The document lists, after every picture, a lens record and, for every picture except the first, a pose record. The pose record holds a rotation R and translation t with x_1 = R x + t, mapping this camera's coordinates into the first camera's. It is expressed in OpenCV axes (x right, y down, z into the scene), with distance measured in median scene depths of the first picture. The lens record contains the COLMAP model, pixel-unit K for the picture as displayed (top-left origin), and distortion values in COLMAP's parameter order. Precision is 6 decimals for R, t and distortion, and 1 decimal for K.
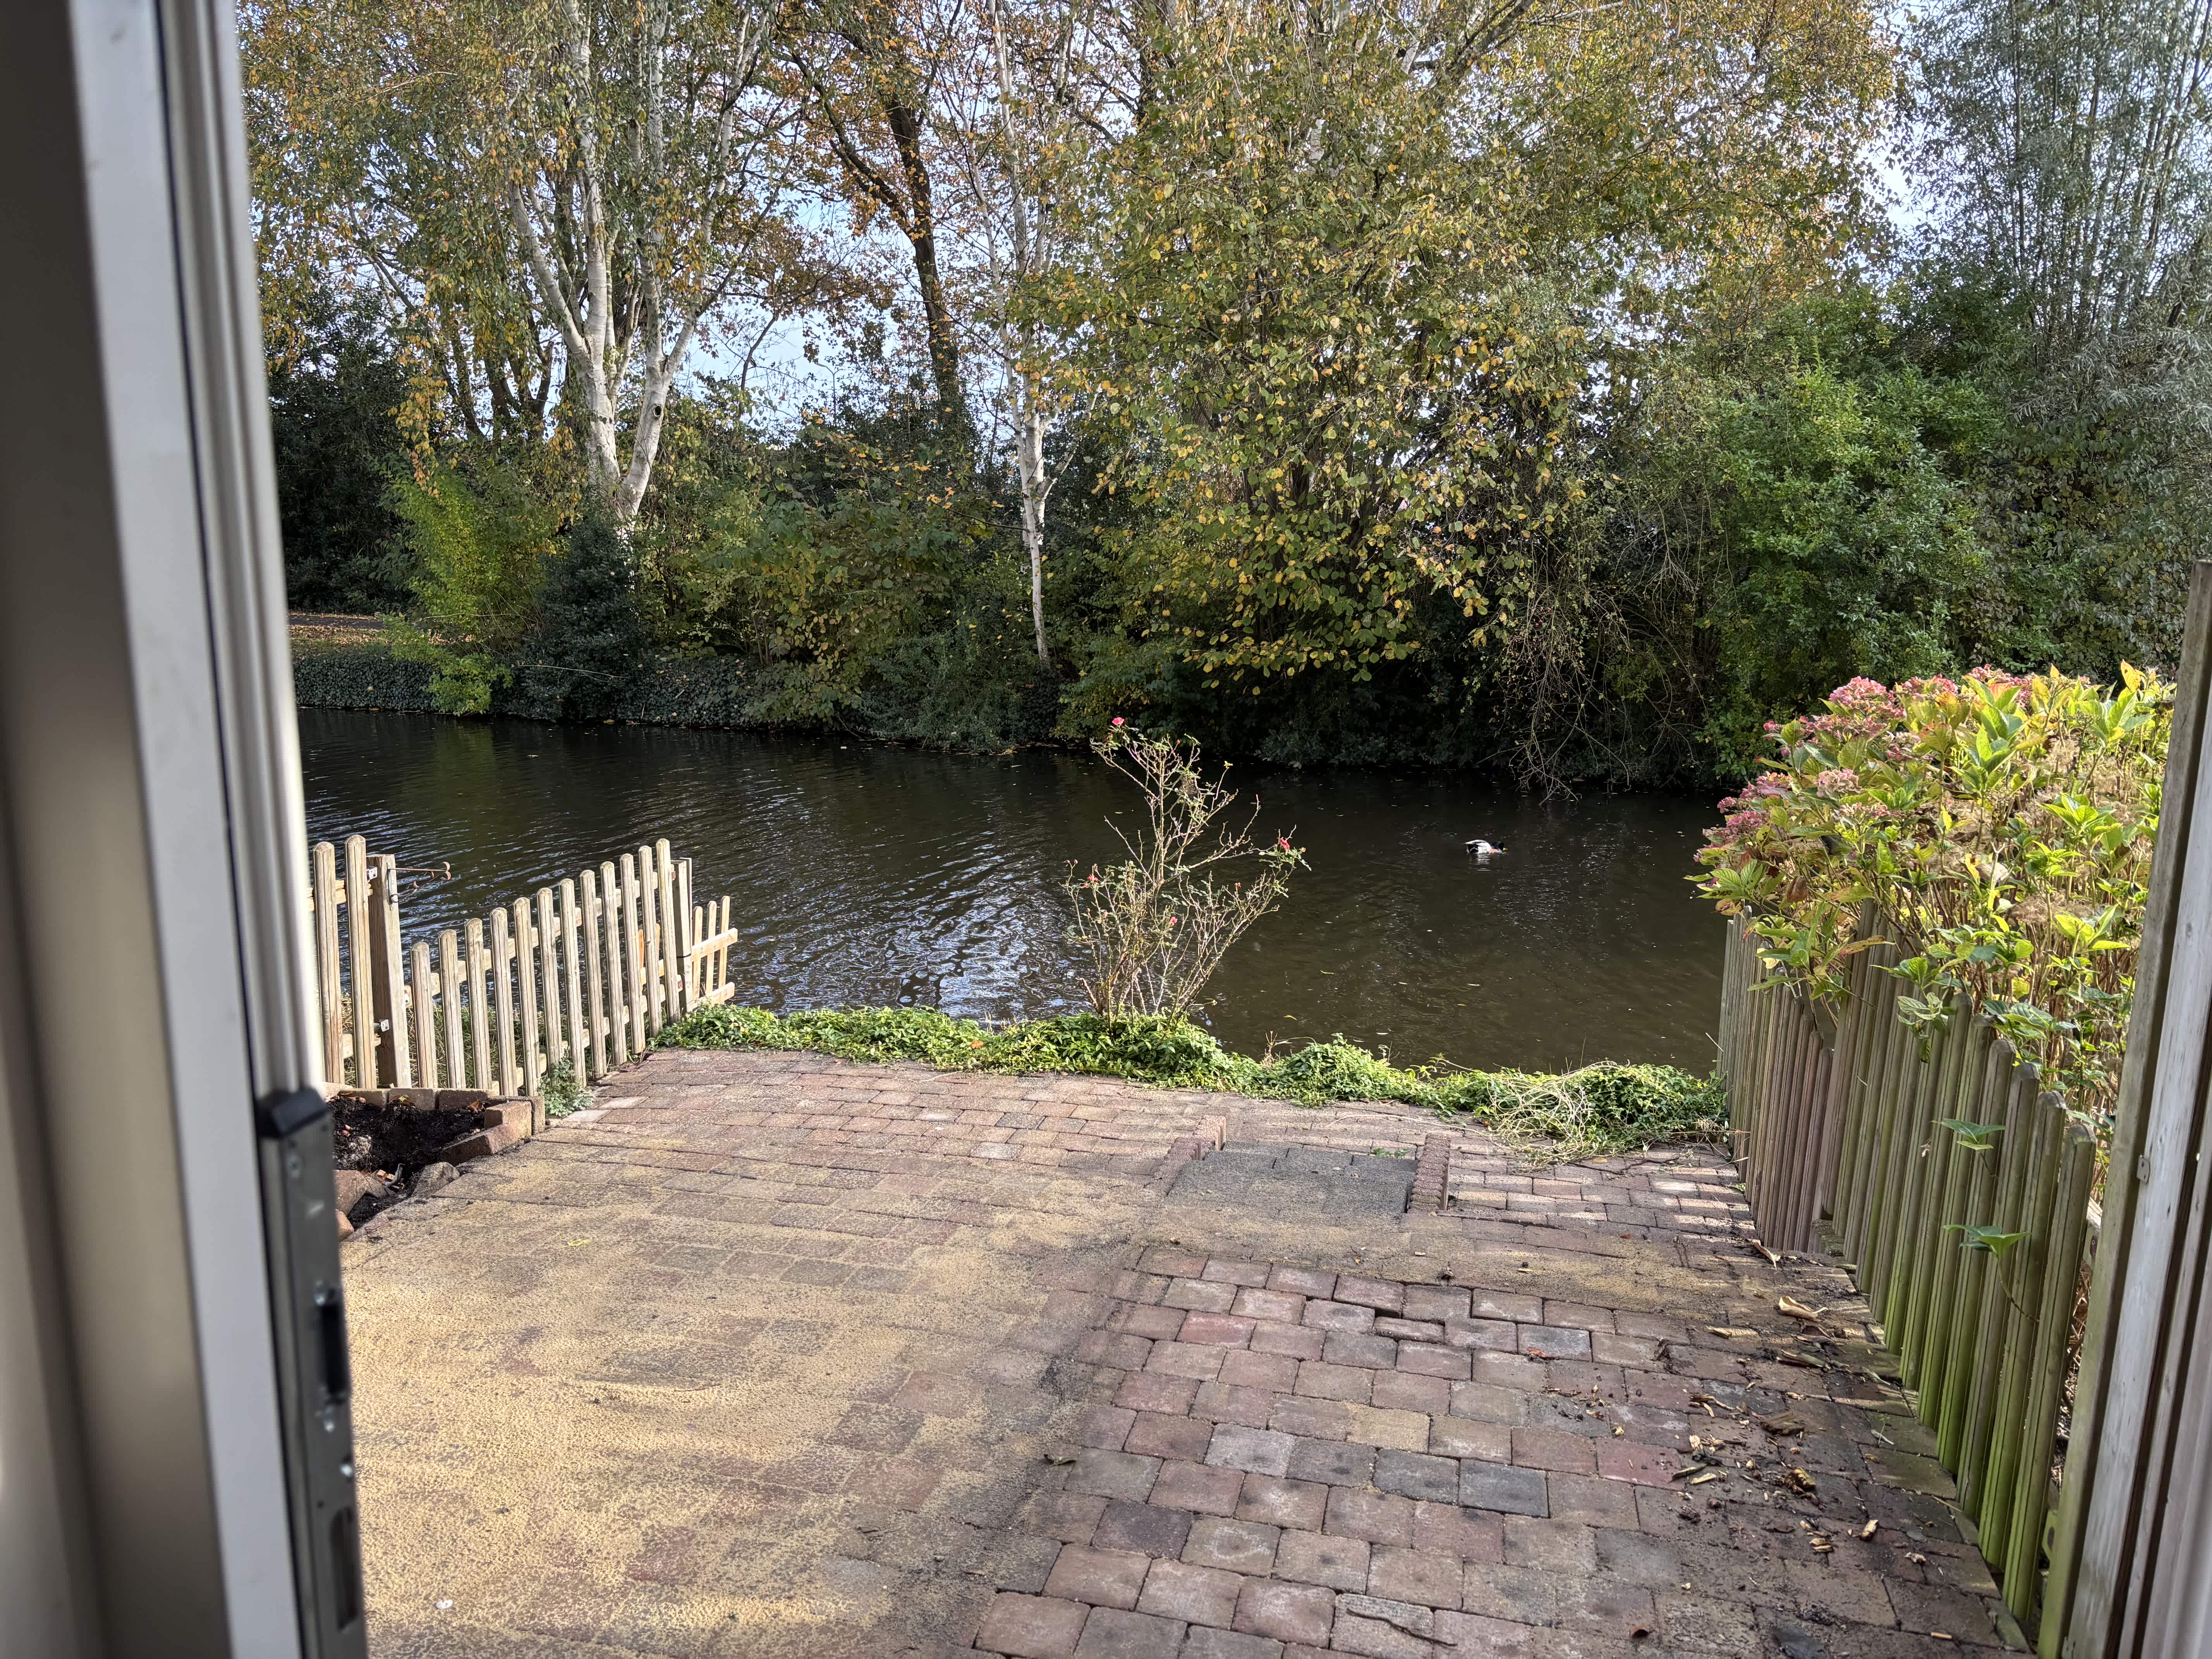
lens RADIAL K [[1664.2, 0, 1070.1], [0, 1664.2, 906.7], [0, 0, 1]] dist [0.037625, -0.047656]
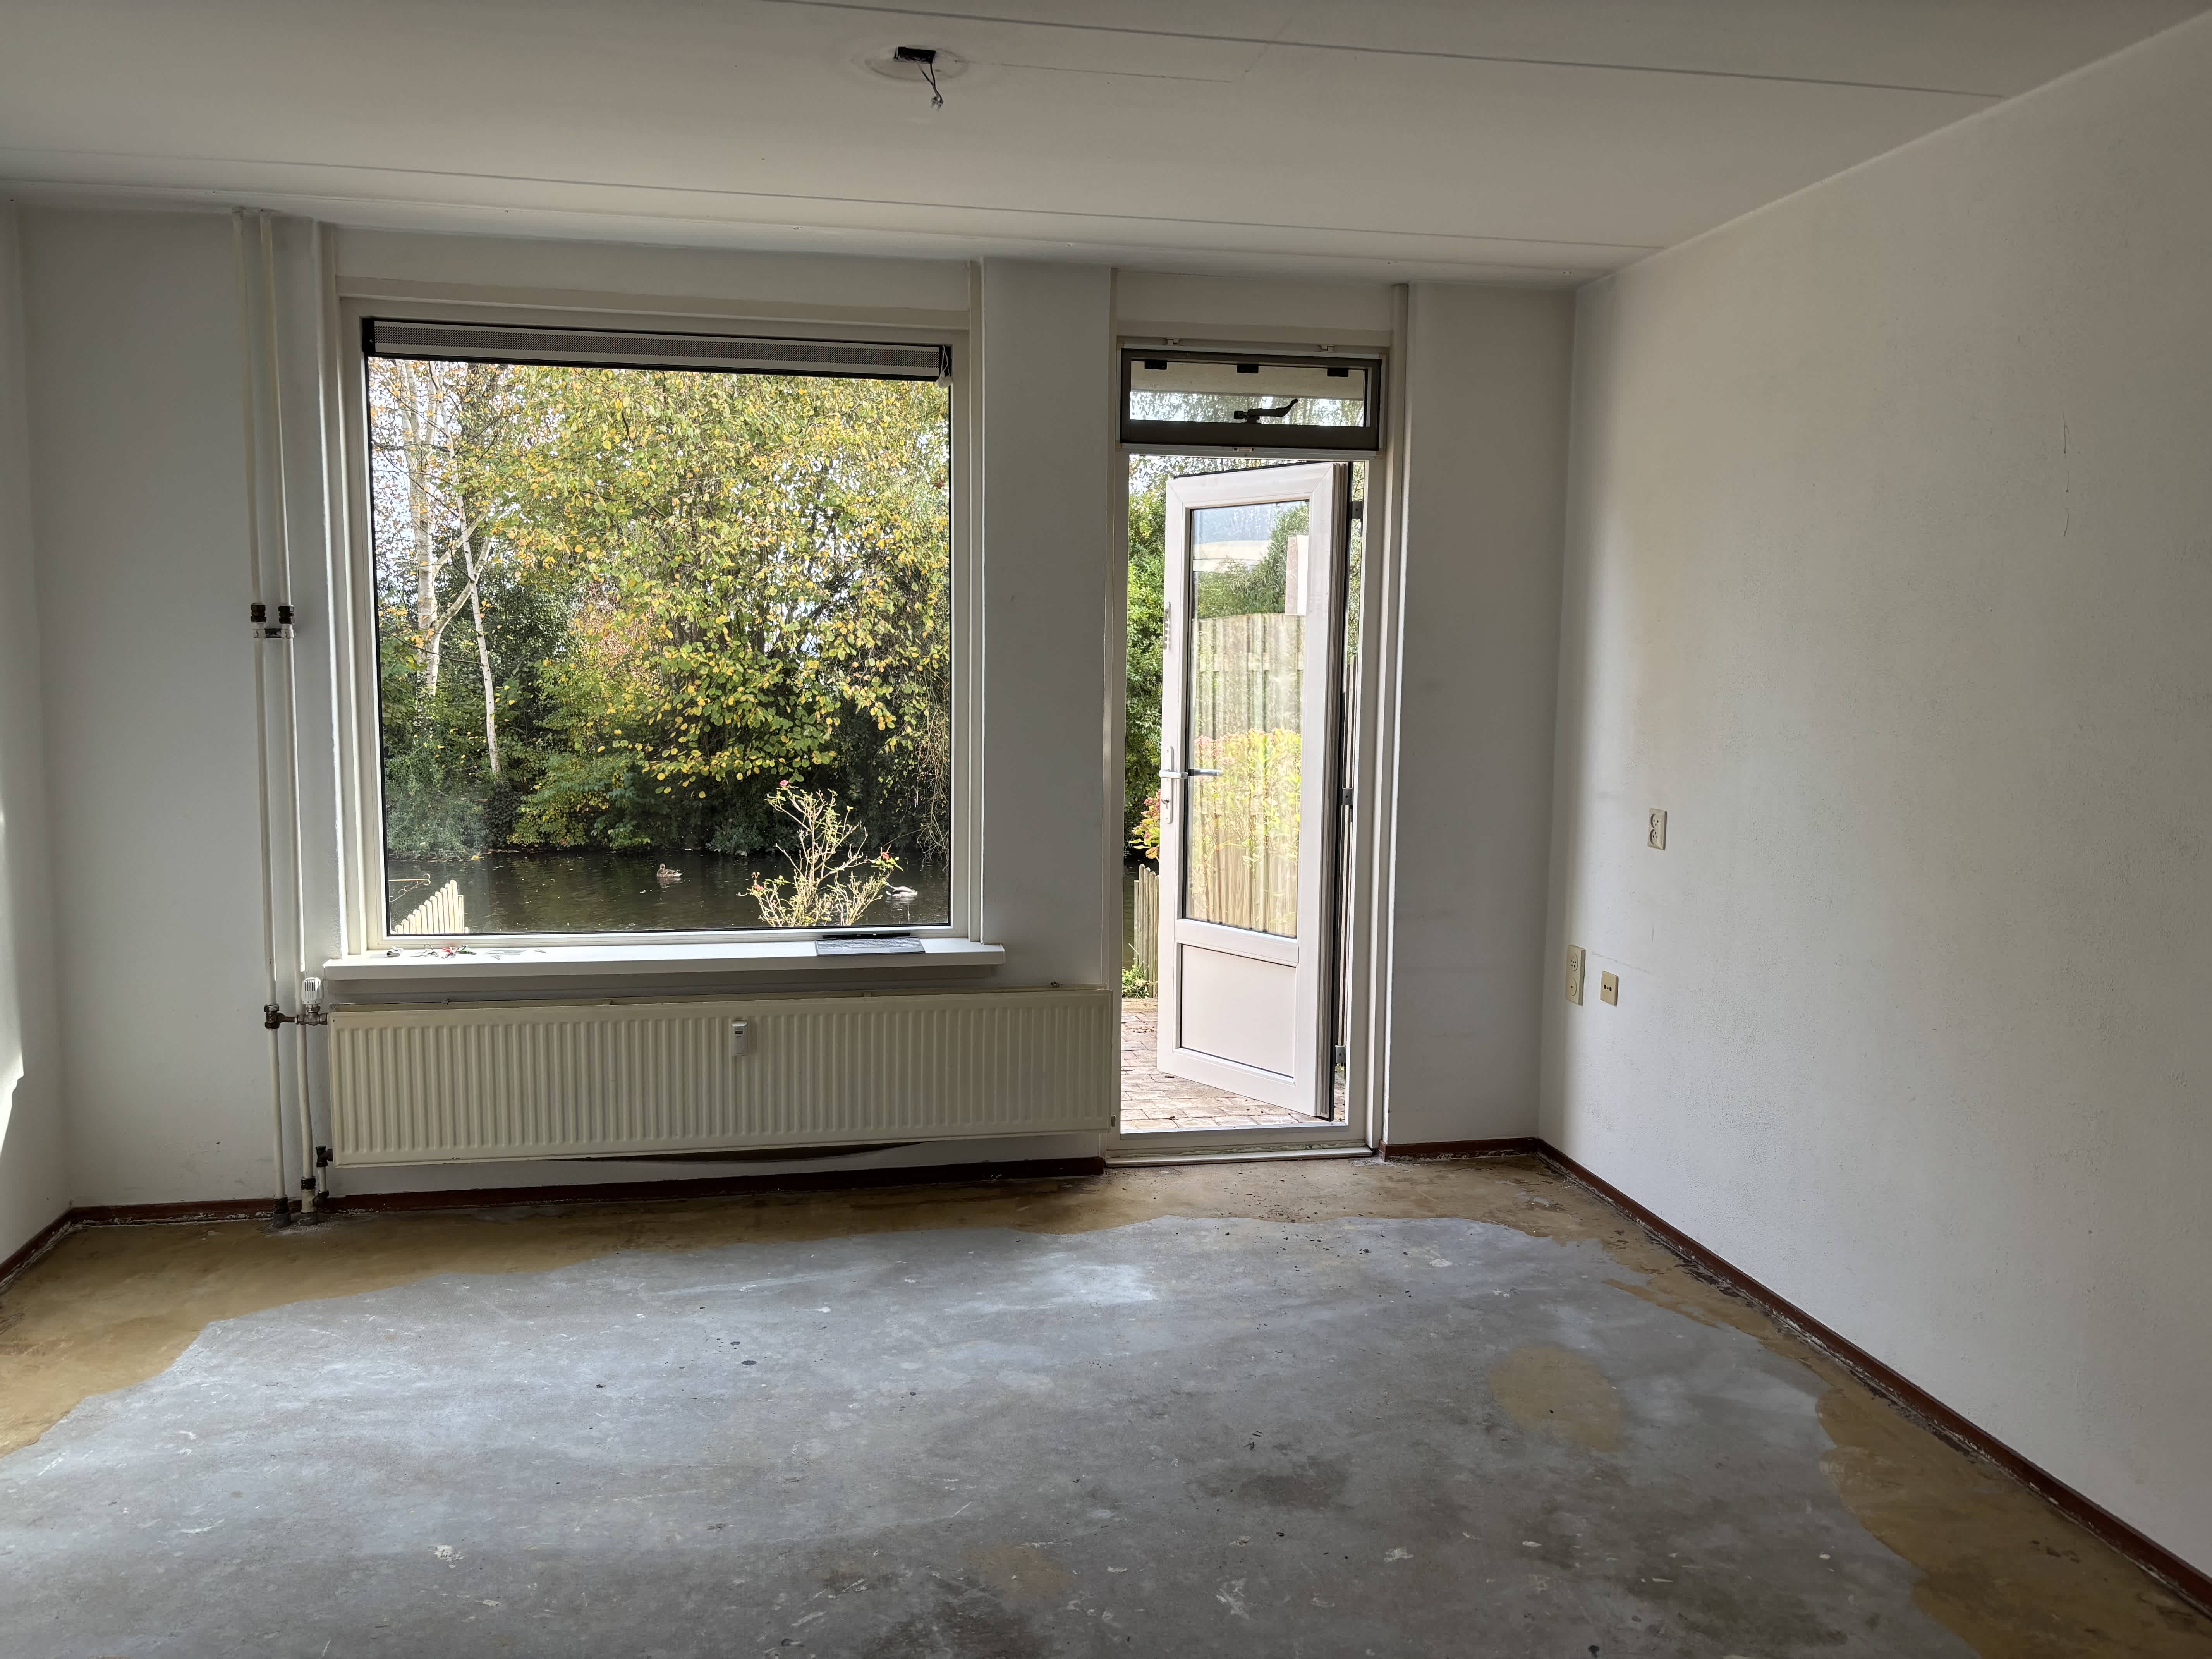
lens RADIAL K [[1664.2, 0, 1103.1], [0, 1664.2, 836.3], [0, 0, 1]] dist [0.037625, -0.047656]
pose [[0.909876, -0.042553, 0.412692, -0.142676], [0.090265, 0.991202, -0.096806, 0.049414], [-0.404941, 0.125333, 0.905712, -0.233242]]
